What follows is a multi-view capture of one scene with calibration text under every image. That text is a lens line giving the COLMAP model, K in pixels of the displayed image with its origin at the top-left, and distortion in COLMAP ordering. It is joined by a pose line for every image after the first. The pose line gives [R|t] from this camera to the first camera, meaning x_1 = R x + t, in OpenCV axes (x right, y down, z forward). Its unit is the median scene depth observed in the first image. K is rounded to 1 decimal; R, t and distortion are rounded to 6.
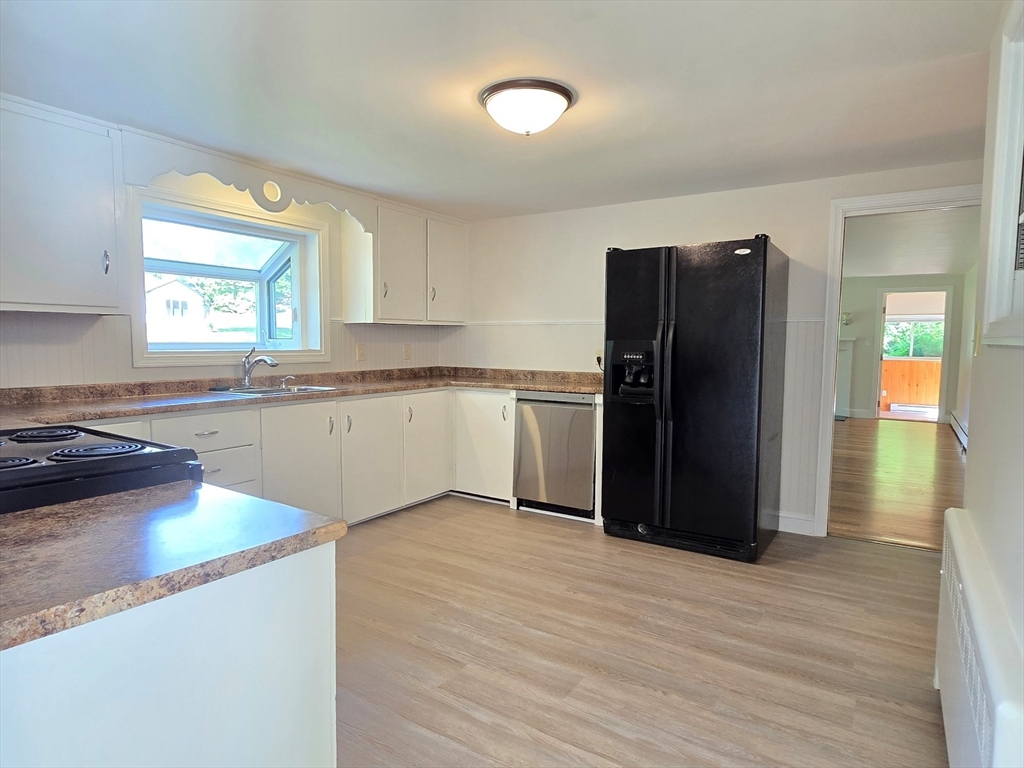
lens RADIAL K [[610.5, 0, 500.3], [0, 610.5, 382.3], [0, 0, 1]] dist [-0.003529, 0.002727]
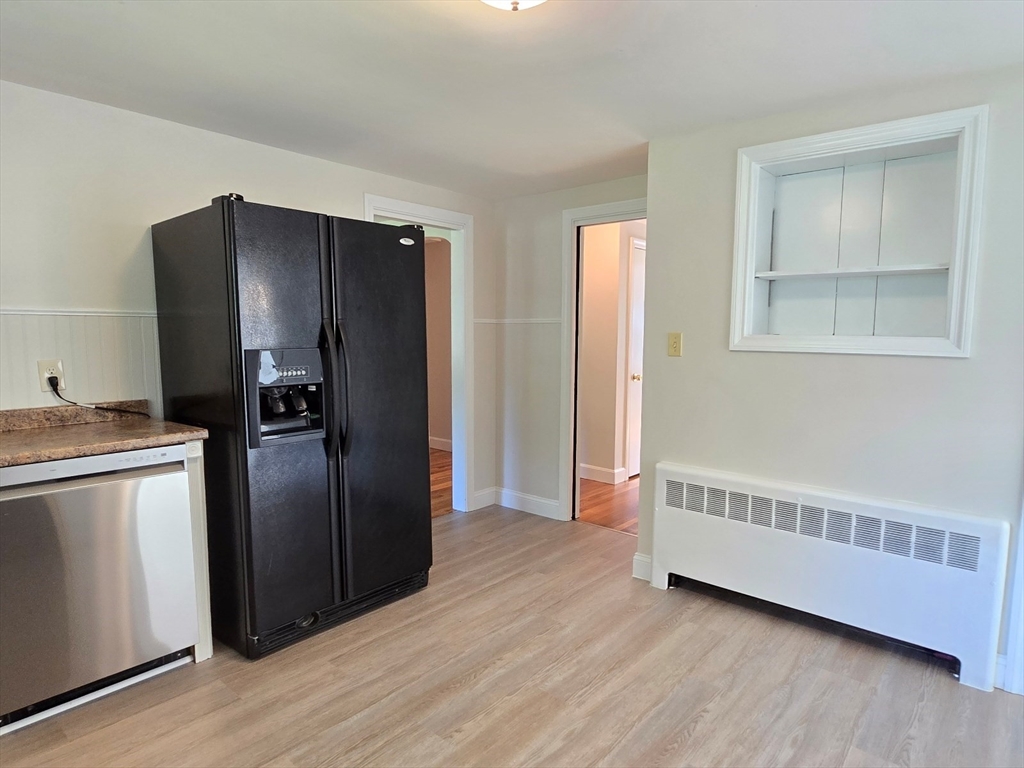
lens RADIAL K [[610.5, 0, 510.4], [0, 610.5, 383.8], [0, 0, 1]] dist [-0.003529, 0.002727]
pose [[0.109100, -0.094857, 0.989494, -0.422904], [0.062562, 0.994118, 0.088402, -0.076045], [-0.992060, 0.052260, 0.114393, 0.716818]]
